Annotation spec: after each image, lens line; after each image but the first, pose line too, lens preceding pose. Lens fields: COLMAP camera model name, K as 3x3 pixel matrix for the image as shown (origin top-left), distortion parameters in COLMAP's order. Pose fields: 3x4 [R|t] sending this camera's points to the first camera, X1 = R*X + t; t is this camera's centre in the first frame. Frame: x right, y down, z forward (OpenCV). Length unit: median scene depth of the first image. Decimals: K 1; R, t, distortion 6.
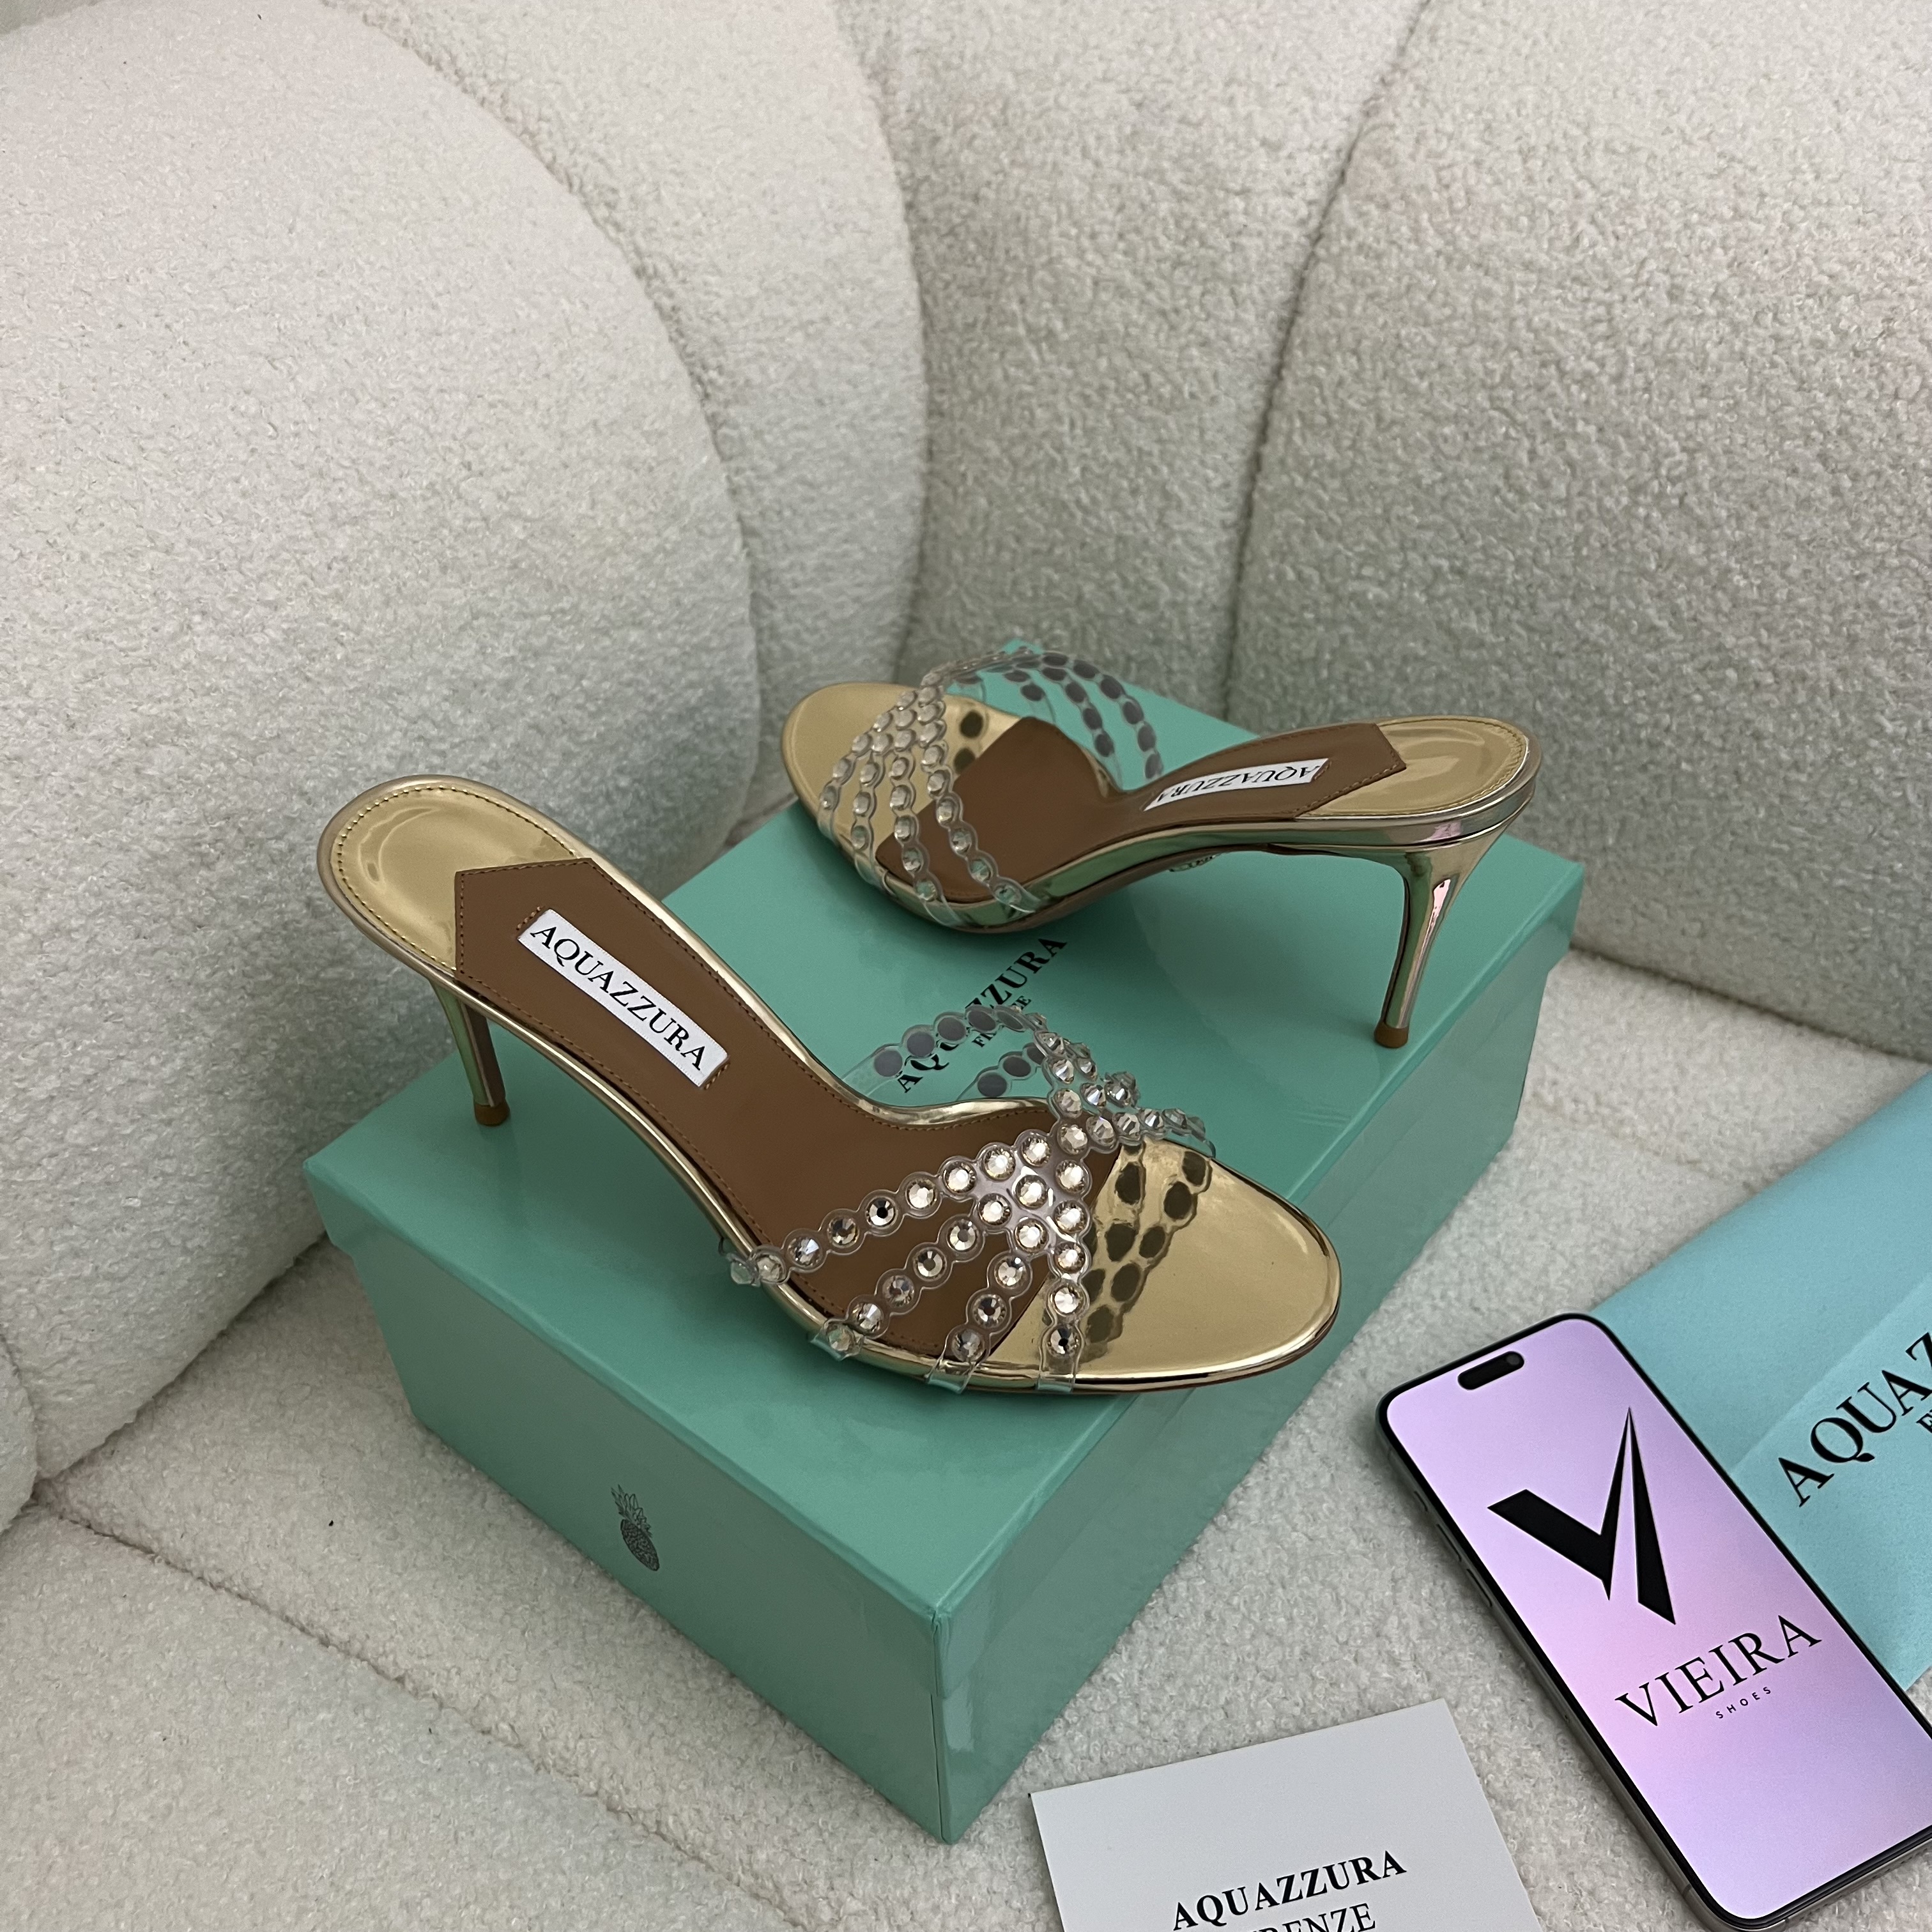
lens RADIAL K [[1934.5, 0, 962.1], [0, 1934.5, 972.2], [0, 0, 1]] dist [0.090849, -0.231743]
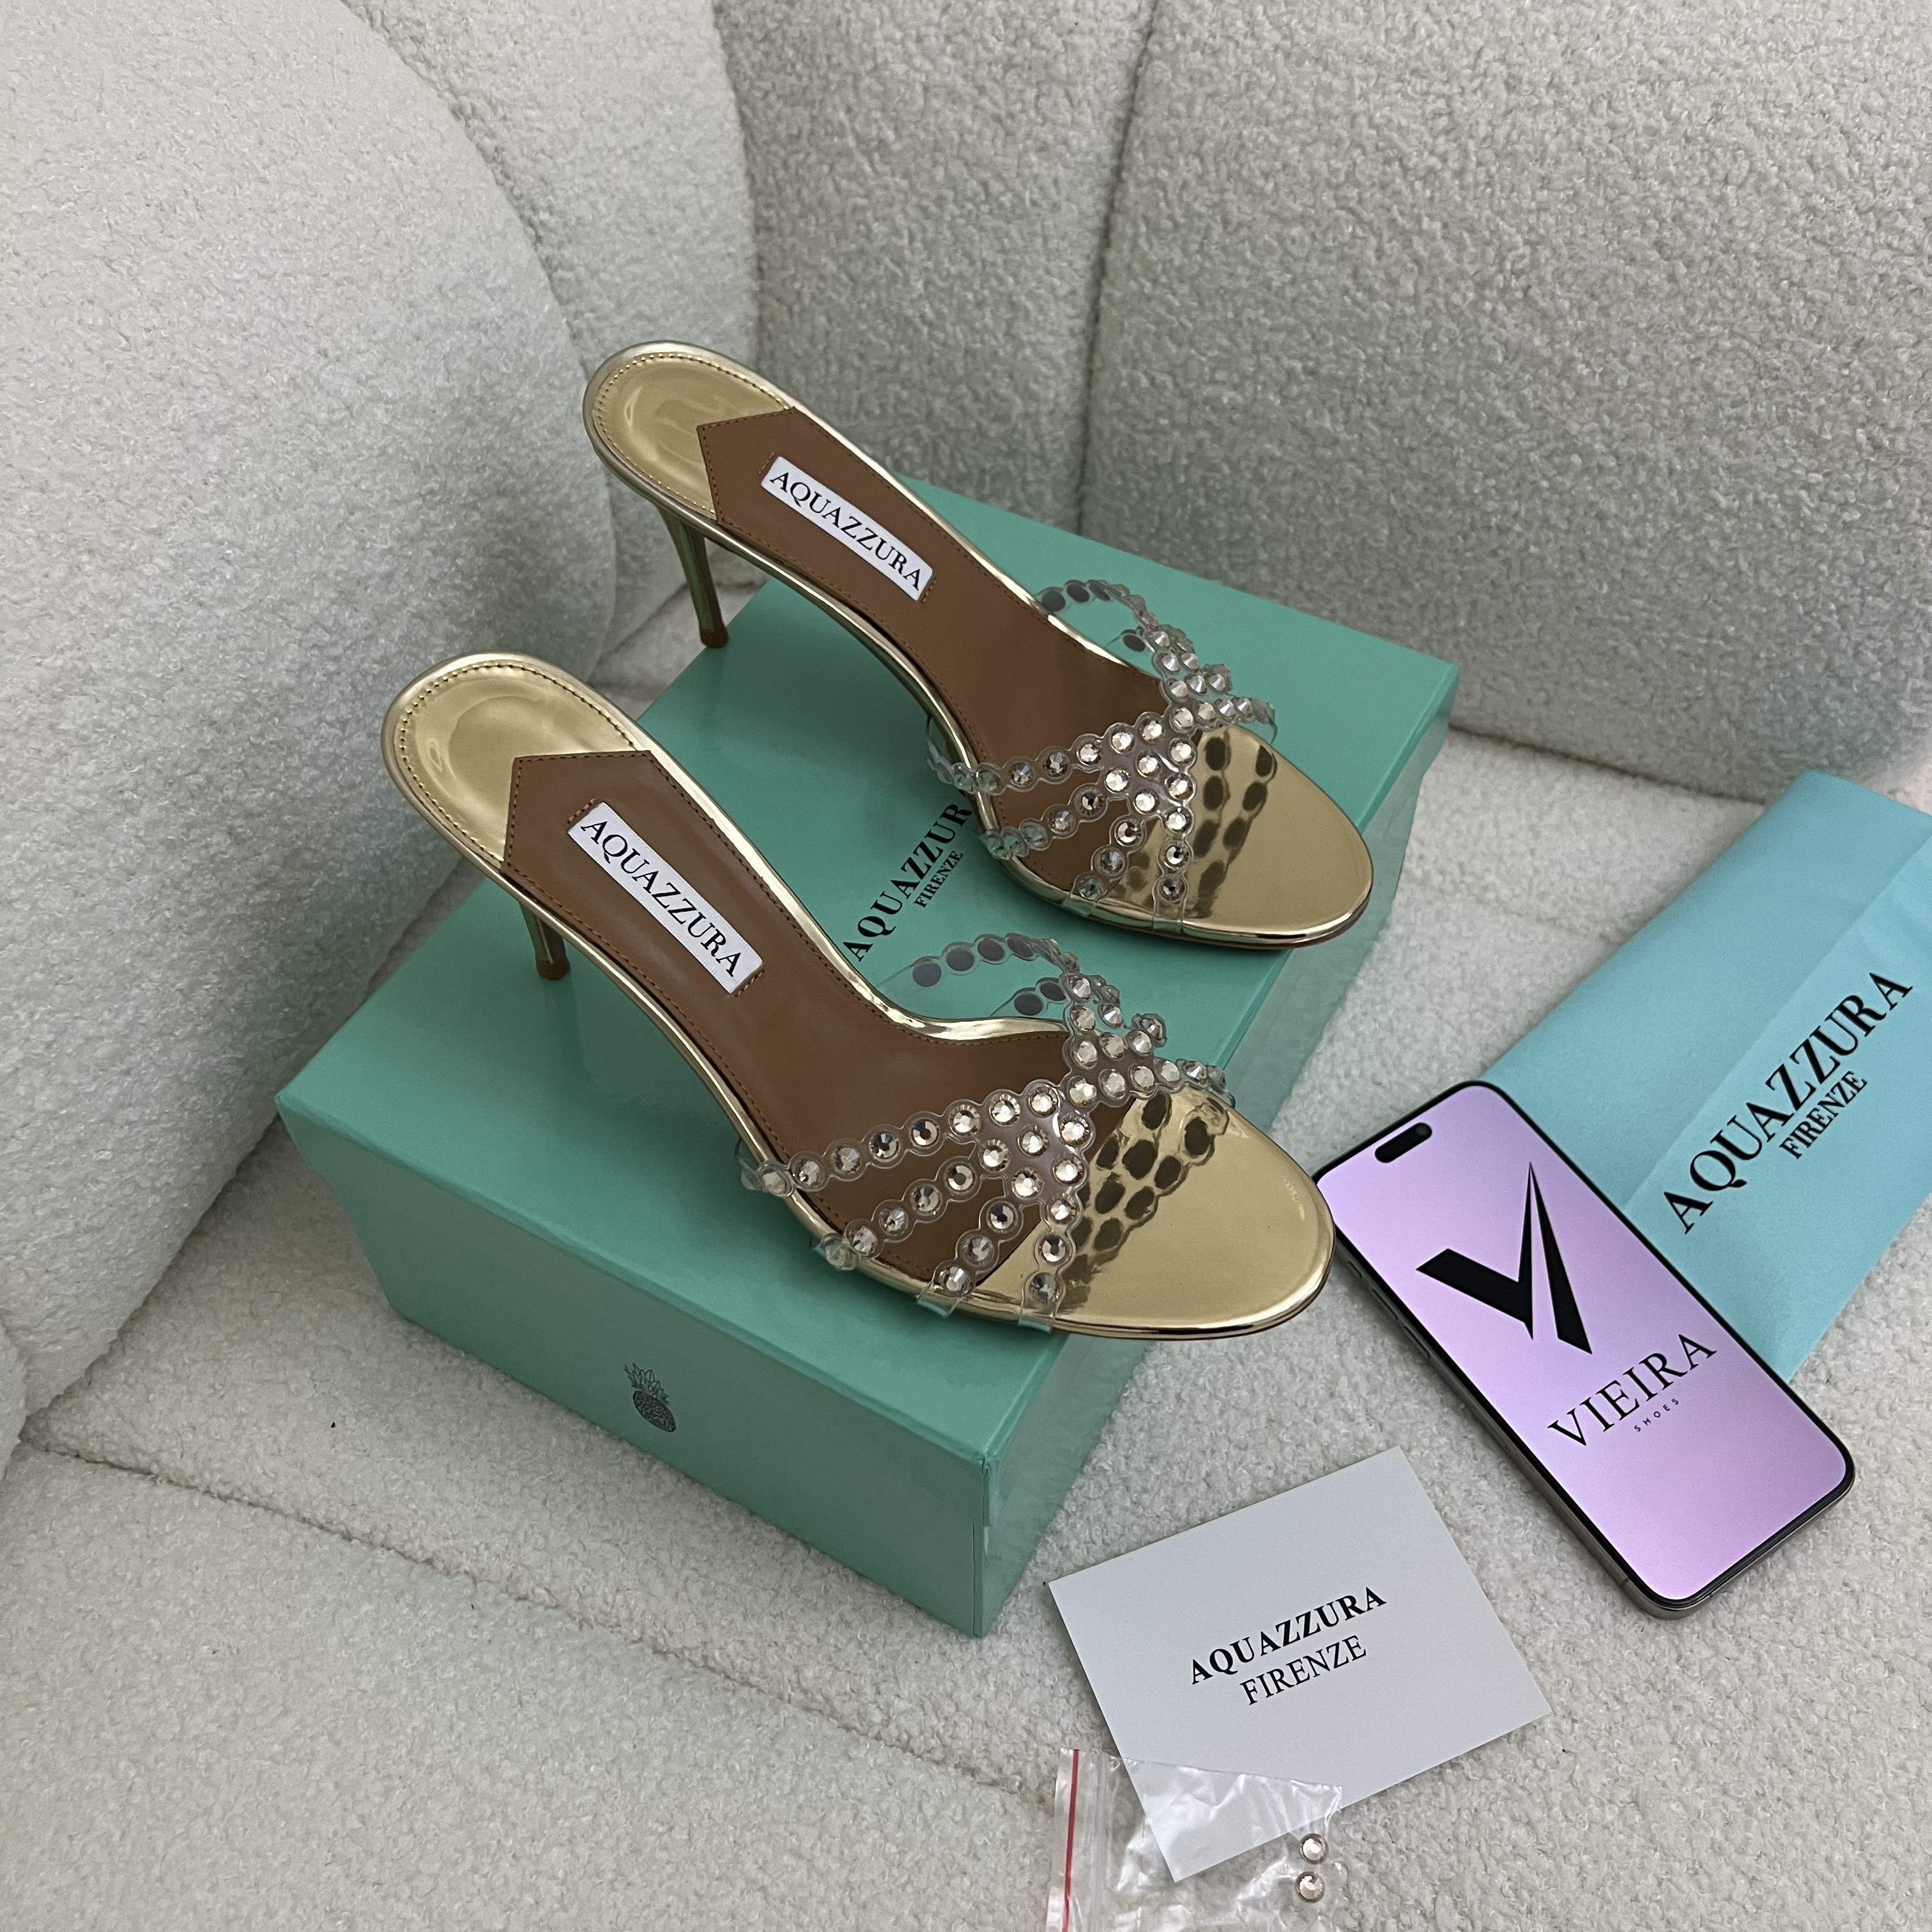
lens RADIAL K [[1943.9, 0, 963.3], [0, 1943.9, 976.1], [0, 0, 1]] dist [0.016363, -0.027253]
pose [[0.986969, -0.110045, 0.117395, -0.081578], [0.092097, 0.984590, 0.148663, -0.065438], [-0.131946, -0.135914, 0.981895, -0.017462]]
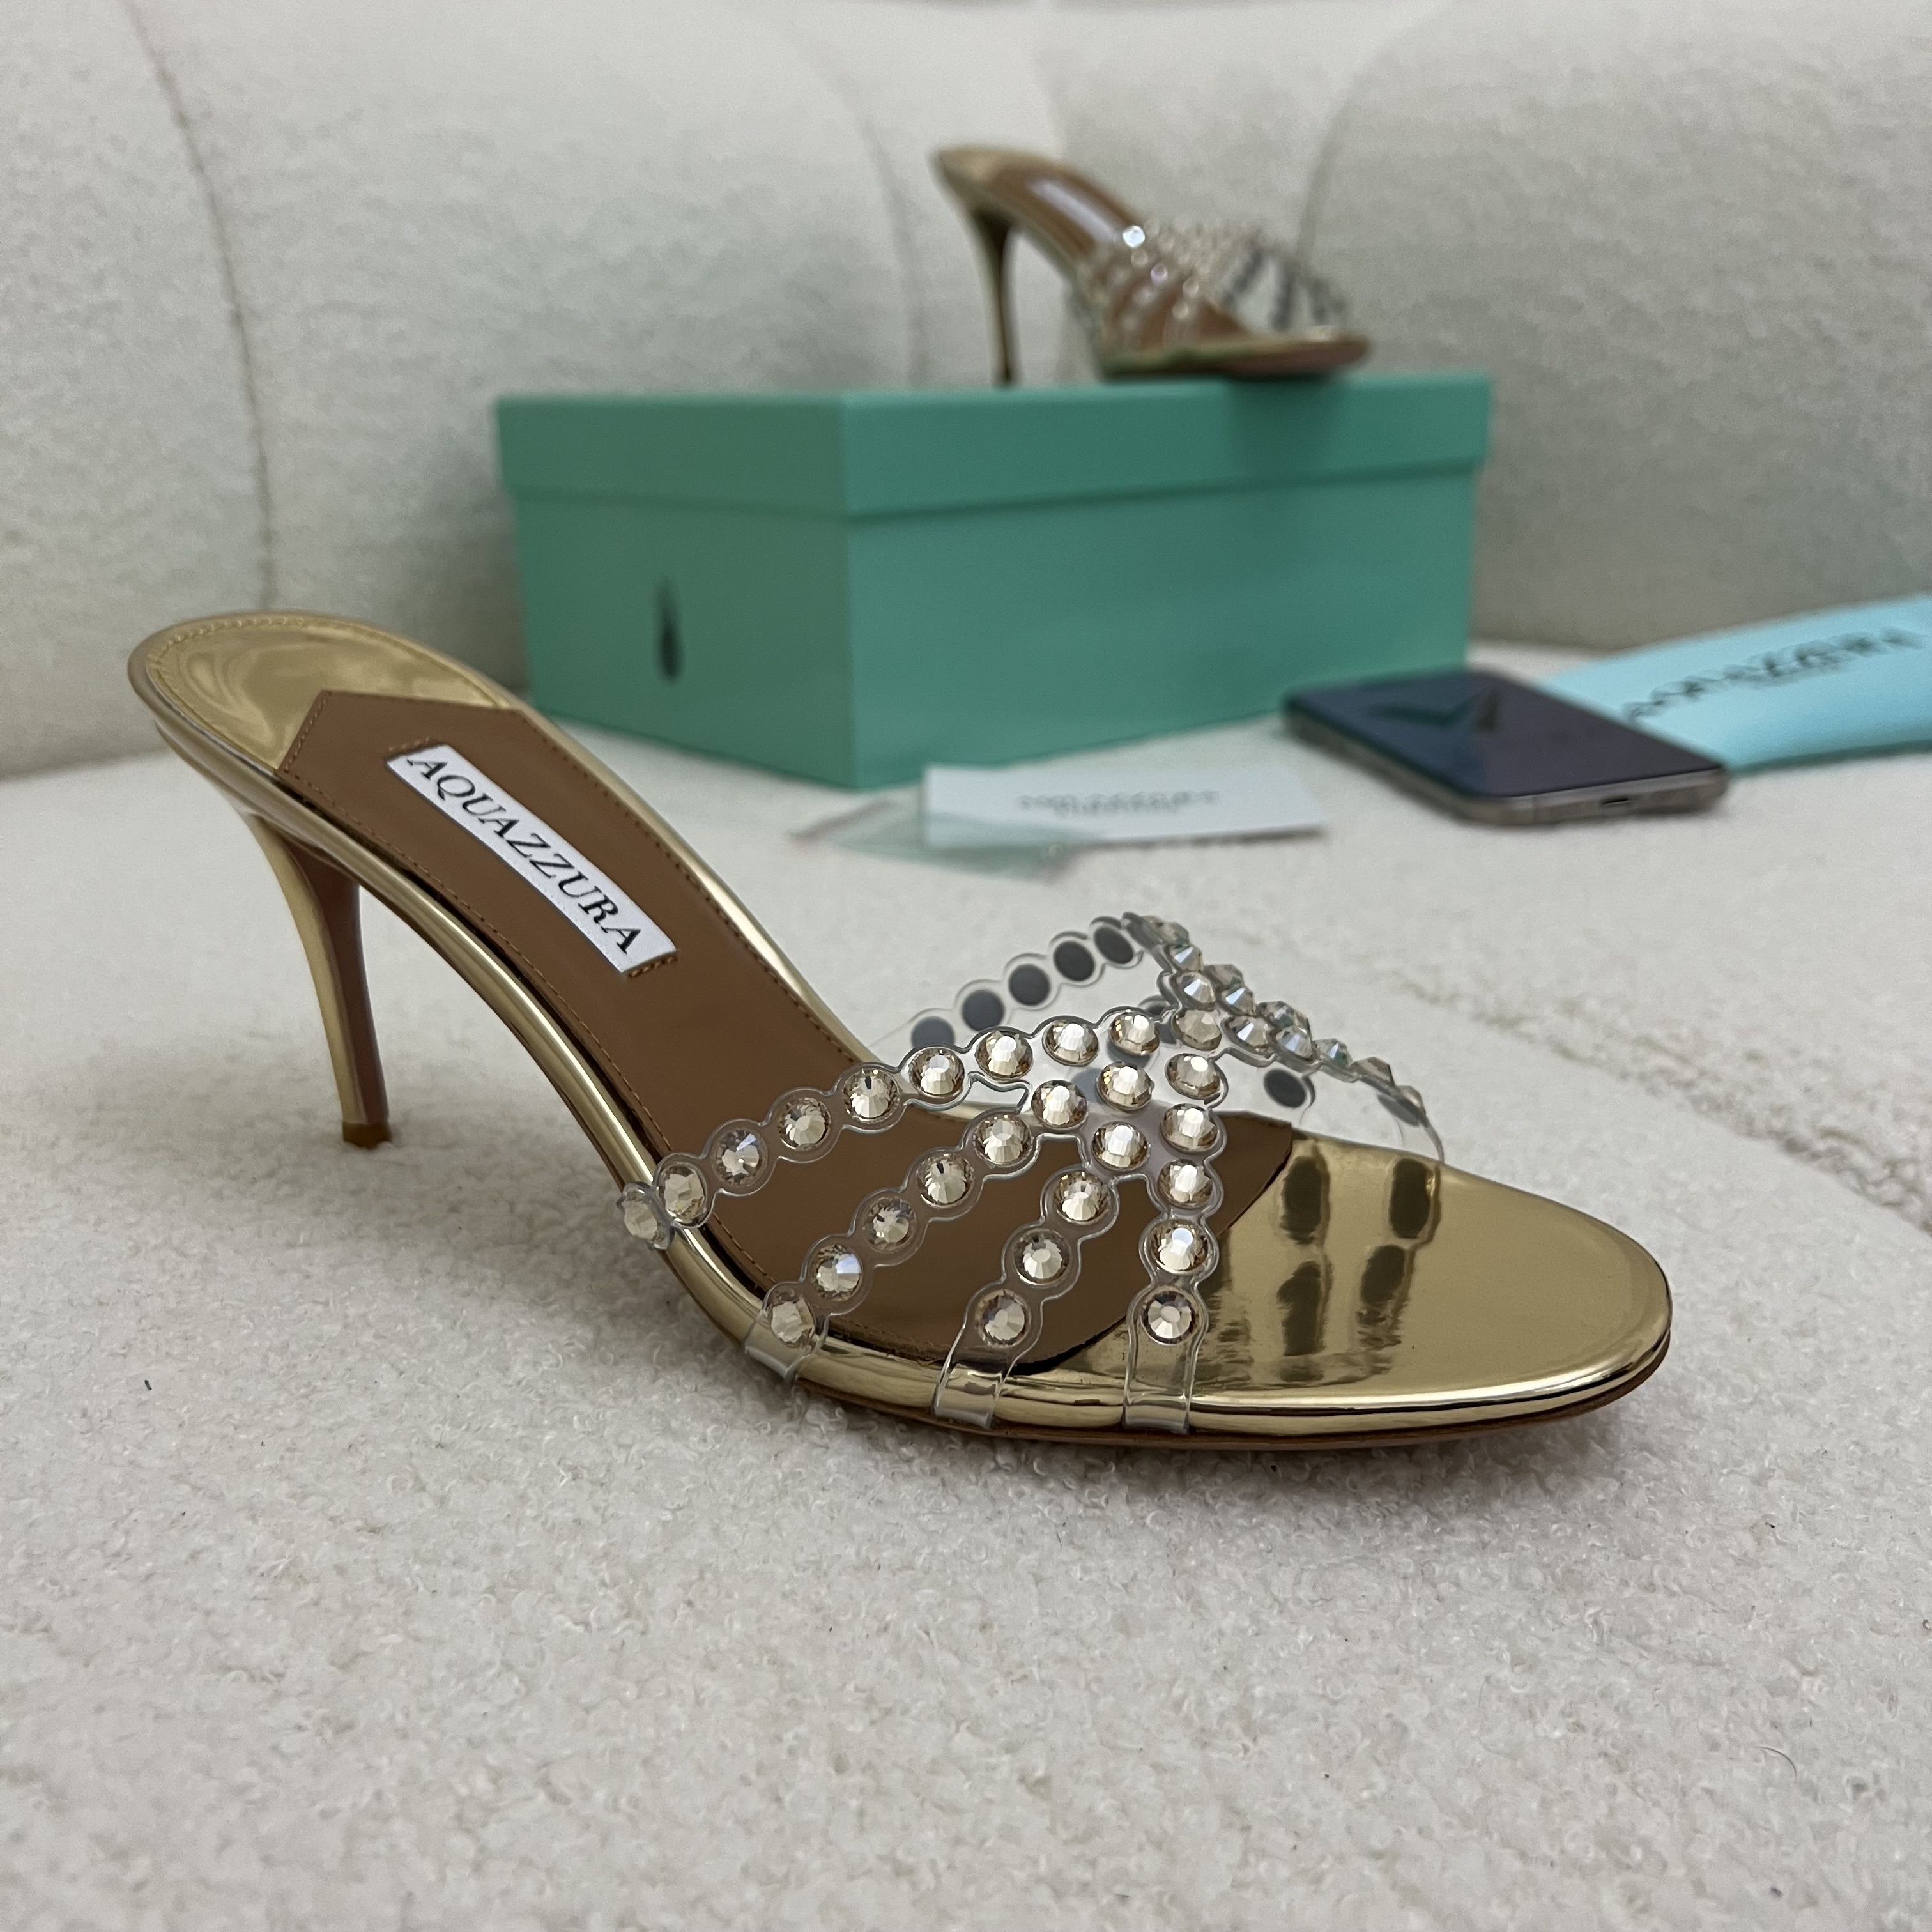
lens RADIAL K [[1993.5, 0, 956.4], [0, 1993.5, 935.6], [0, 0, 1]] dist [0.007634, 0.006385]
pose [[0.978044, 0.066910, -0.197366, 0.243025], [-0.146540, 0.894186, -0.423033, 0.819598], [0.148177, 0.442667, 0.884358, -0.043881]]
